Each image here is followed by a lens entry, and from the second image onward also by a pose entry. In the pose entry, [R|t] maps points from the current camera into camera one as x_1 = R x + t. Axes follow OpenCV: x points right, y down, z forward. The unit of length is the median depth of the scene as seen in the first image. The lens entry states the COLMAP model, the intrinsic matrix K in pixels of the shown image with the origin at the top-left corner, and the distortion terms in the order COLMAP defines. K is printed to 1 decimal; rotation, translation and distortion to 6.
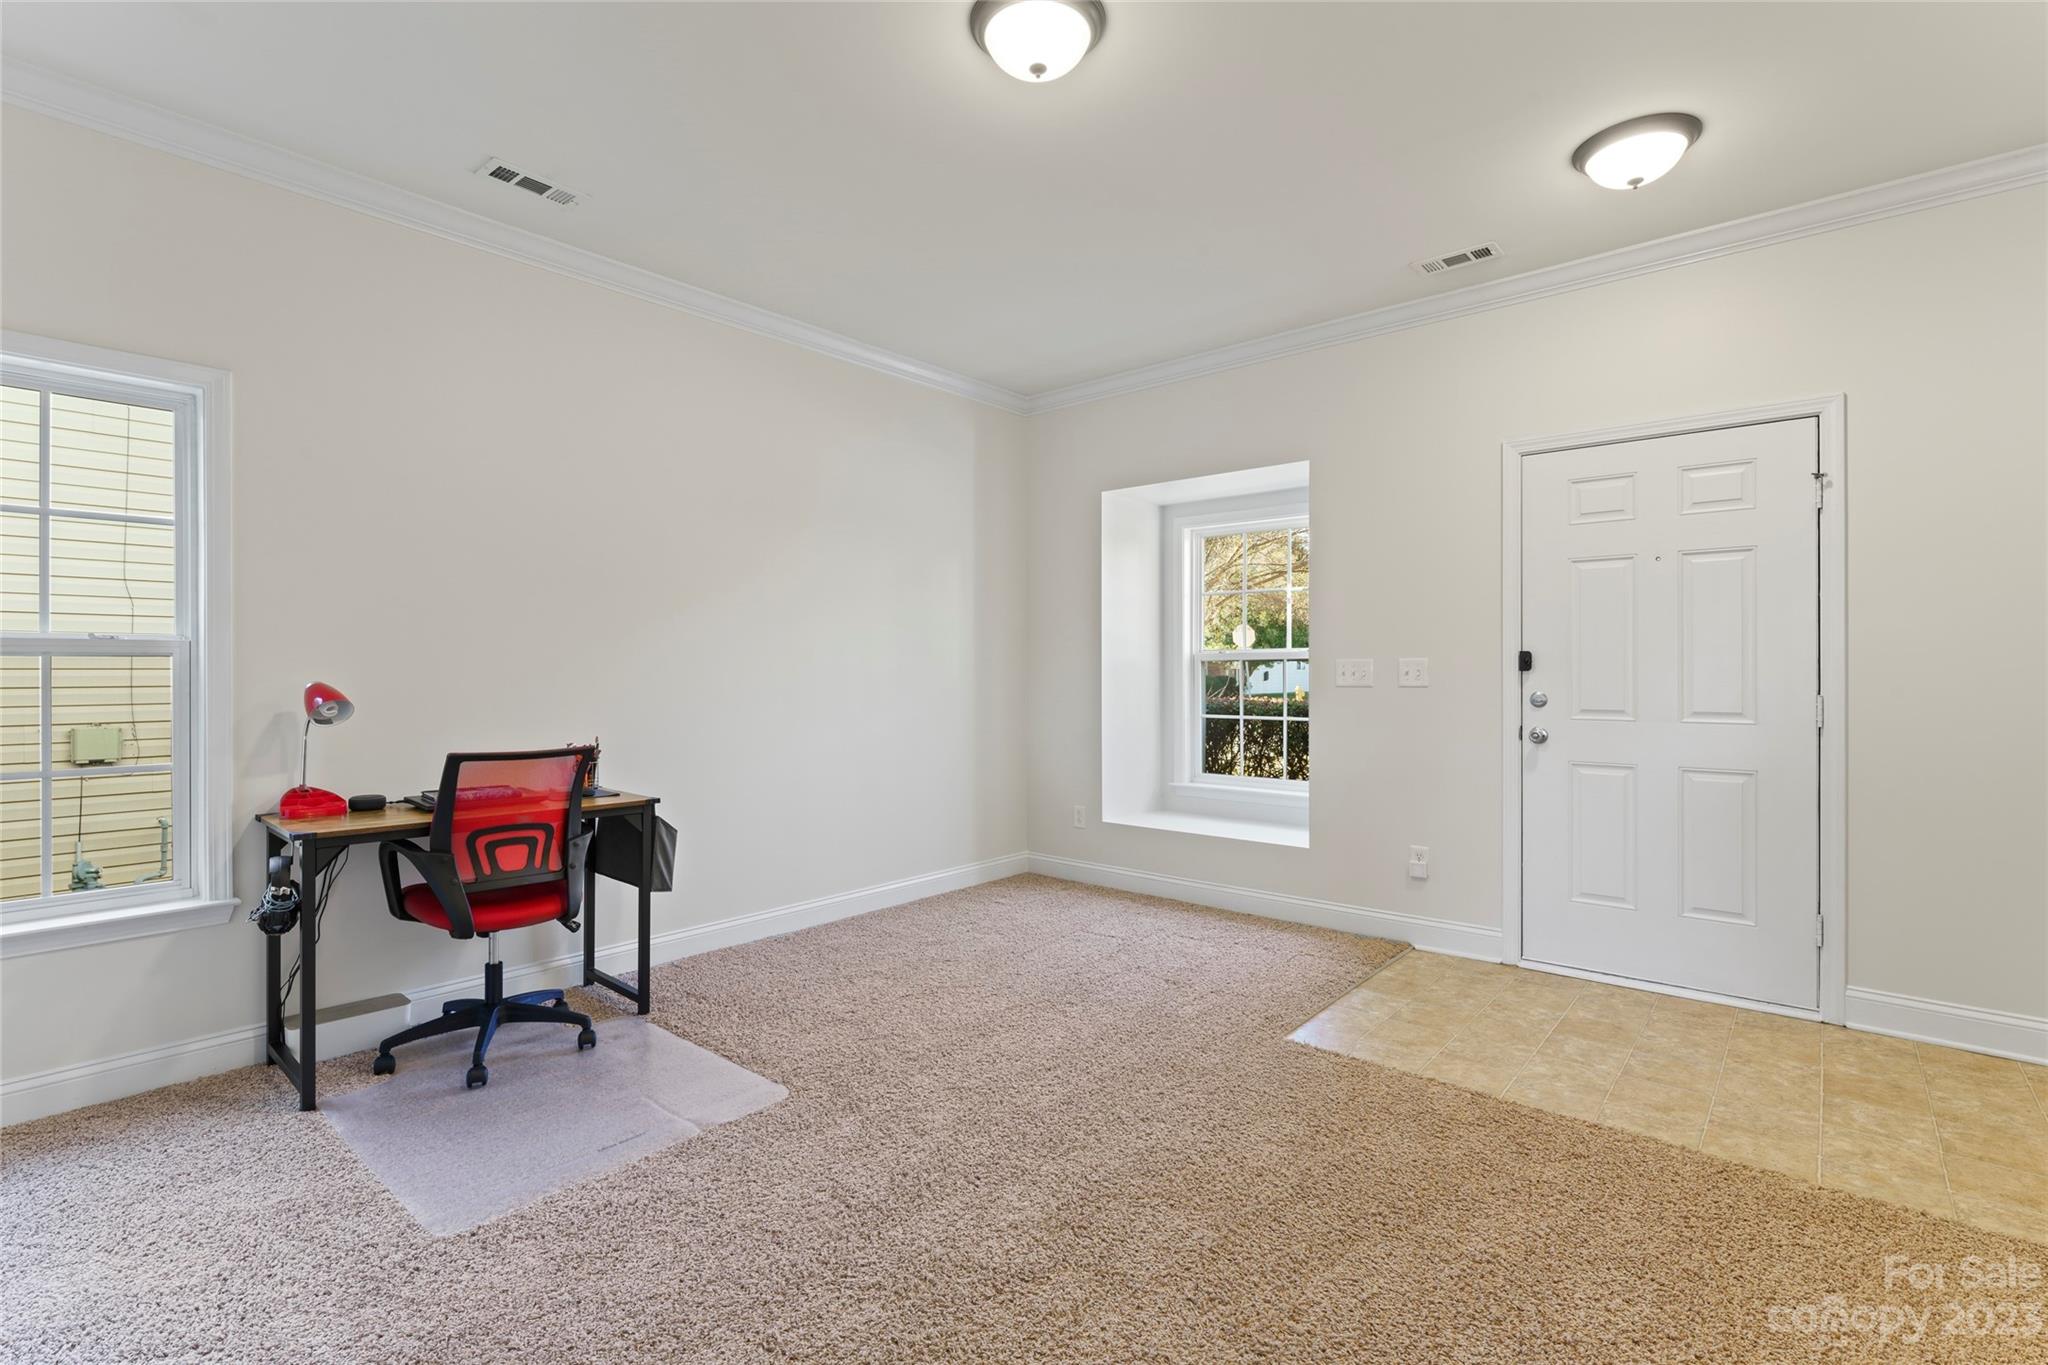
lens RADIAL K [[932.9, 0, 1030.2], [0, 932.9, 671.9], [0, 0, 1]] dist [-0.002089, 0.001345]
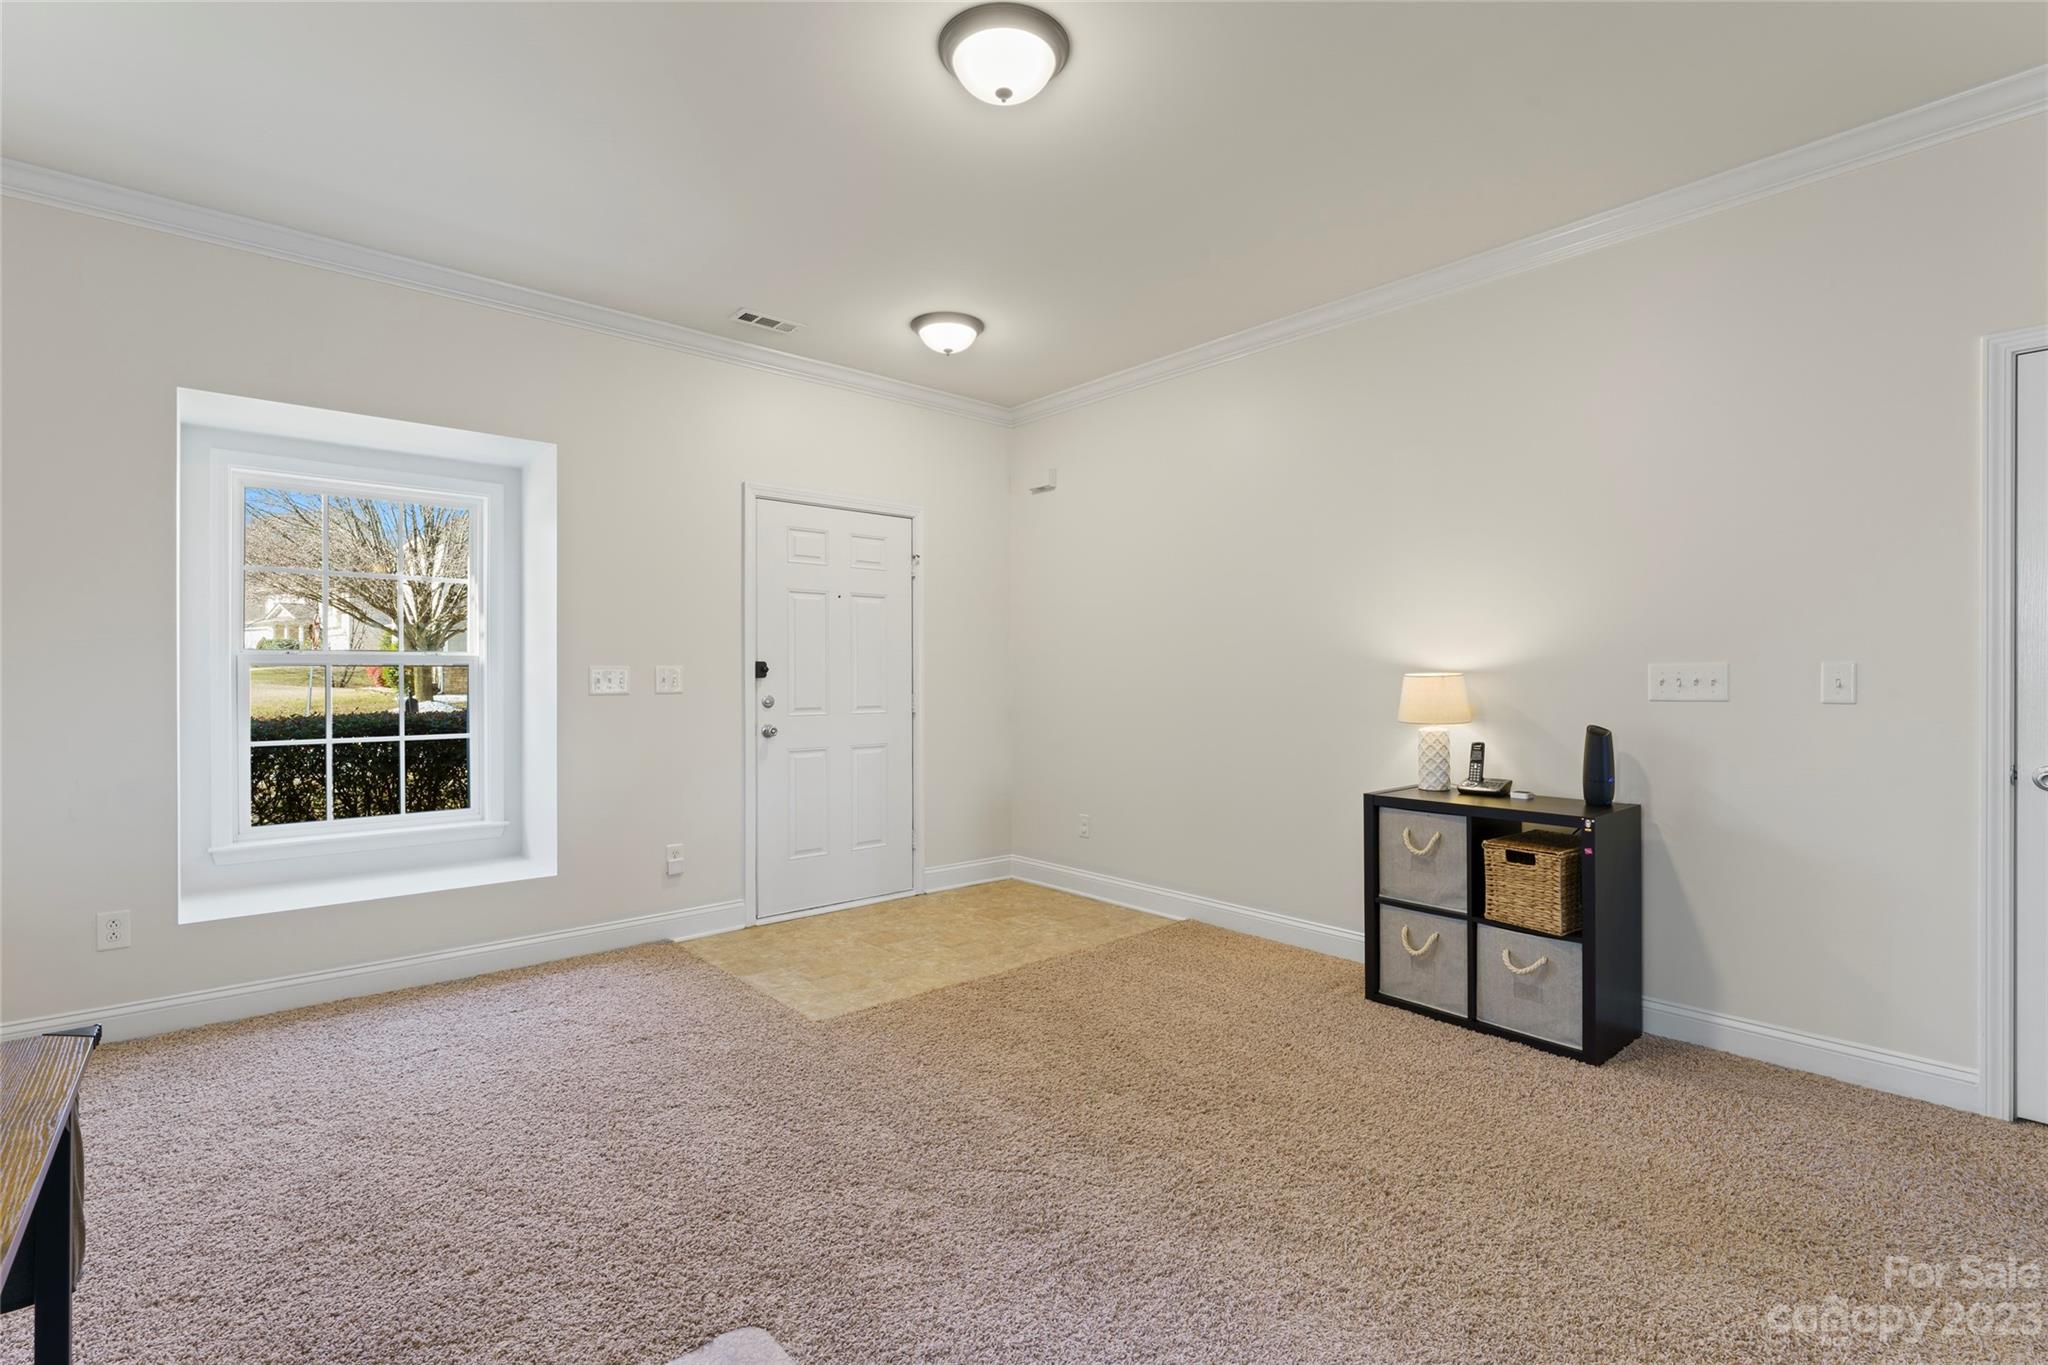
lens RADIAL K [[932.9, 0, 1005.6], [0, 932.9, 681.2], [0, 0, 1]] dist [-0.002089, 0.001345]
pose [[0.156848, -0.006939, 0.987598, -0.618237], [0.002637, 0.999975, 0.006608, -0.004209], [-0.987619, 0.001568, 0.156863, 0.509028]]
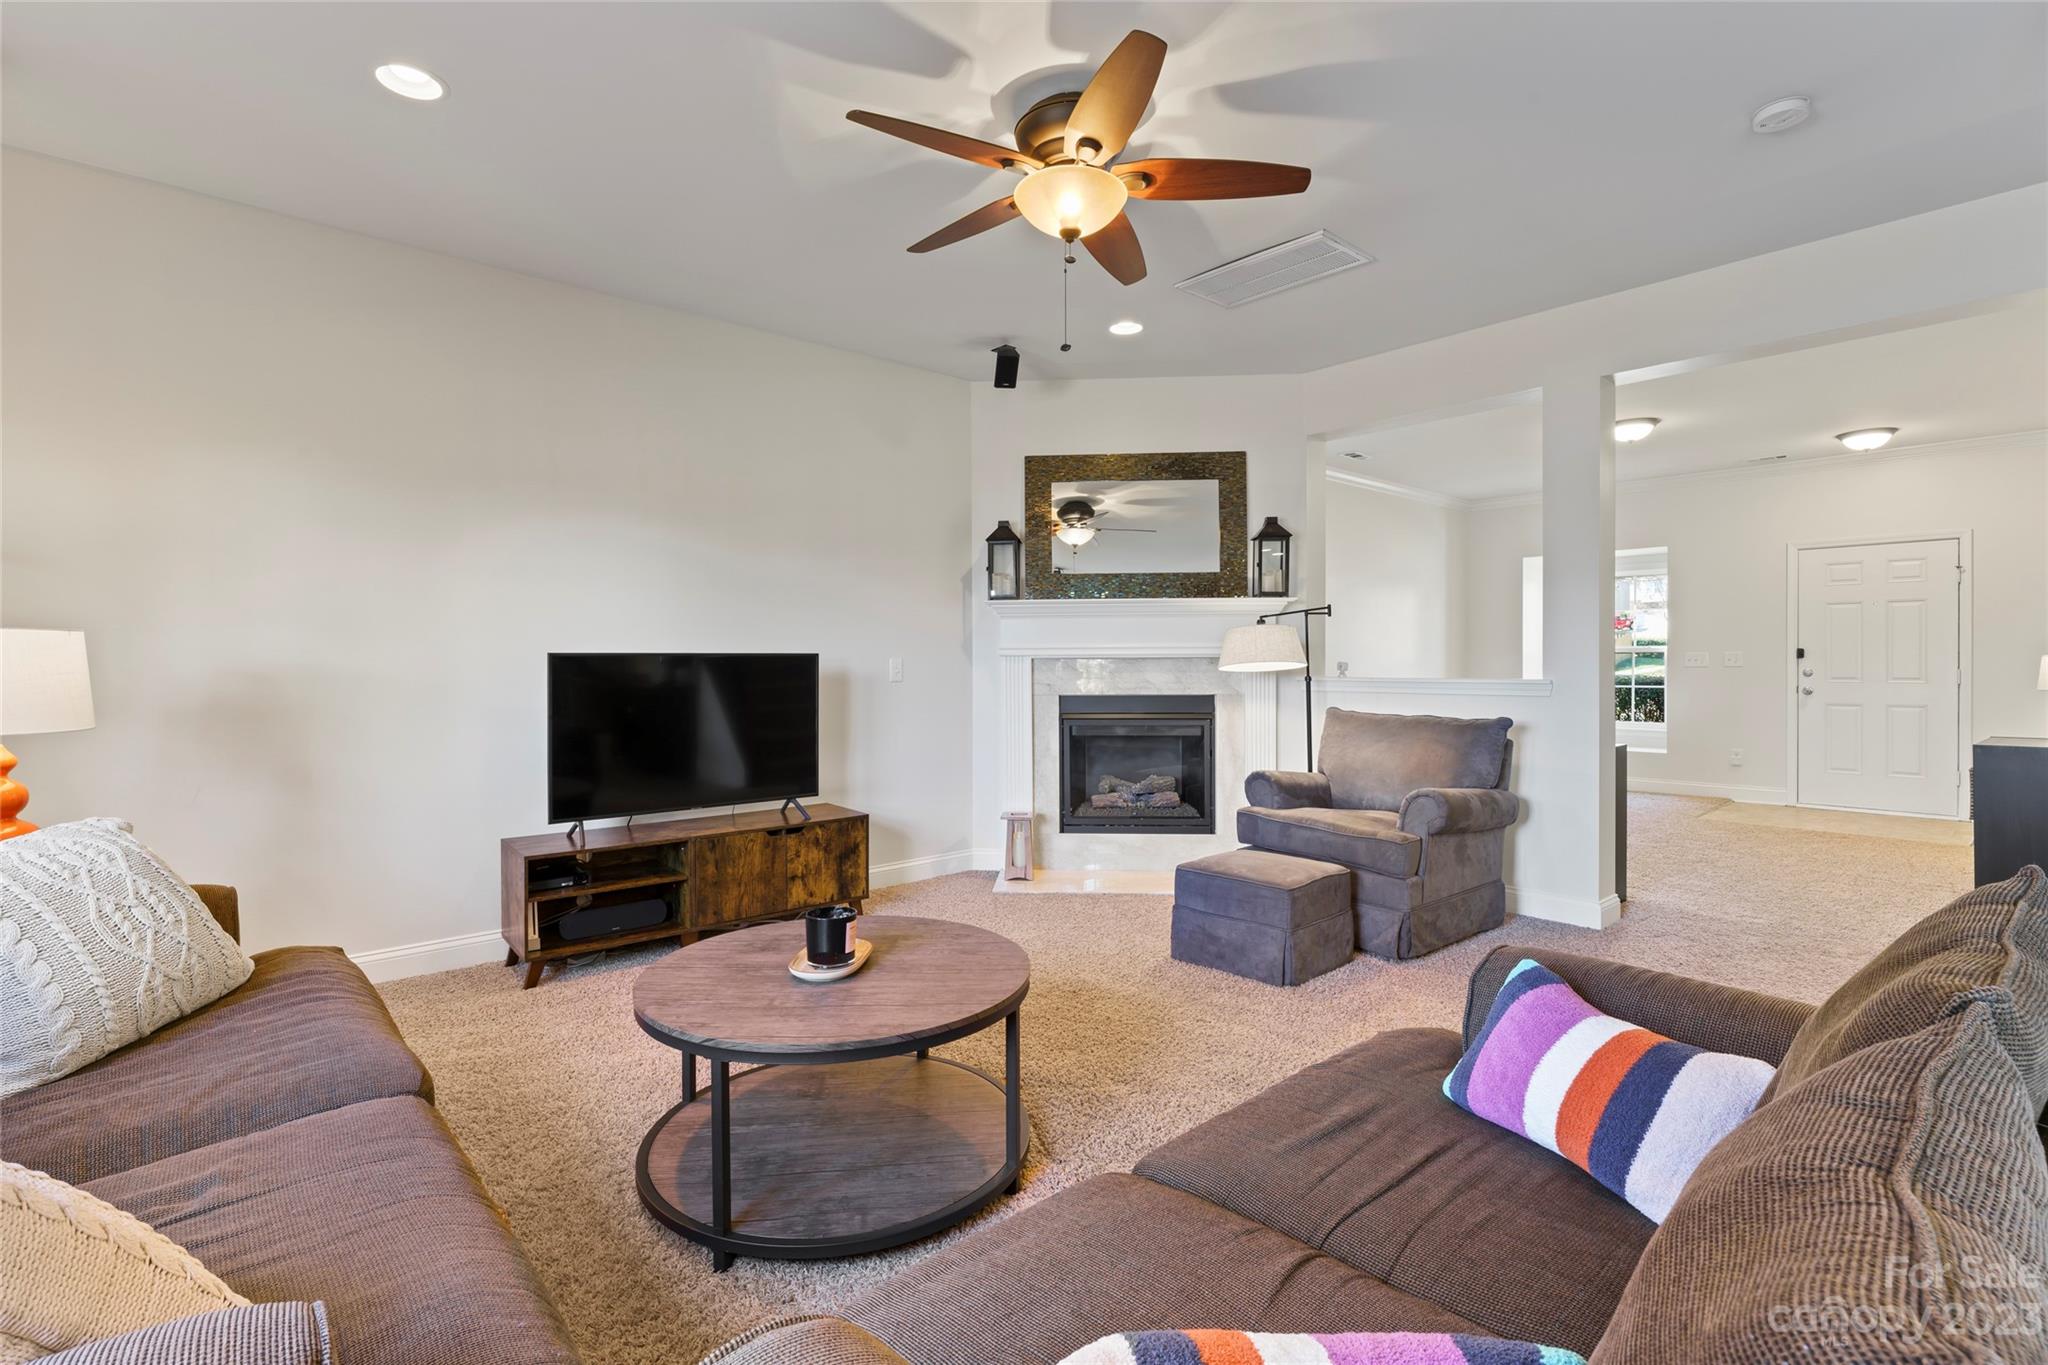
lens RADIAL K [[932.9, 0, 1036.7], [0, 932.9, 668.6], [0, 0, 1]] dist [-0.002089, 0.001345]
pose [[0.991686, -0.001167, -0.128680, -0.844004], [0.002037, 0.999976, 0.006632, 0.004317], [0.128669, -0.006839, 0.991664, -1.203690]]
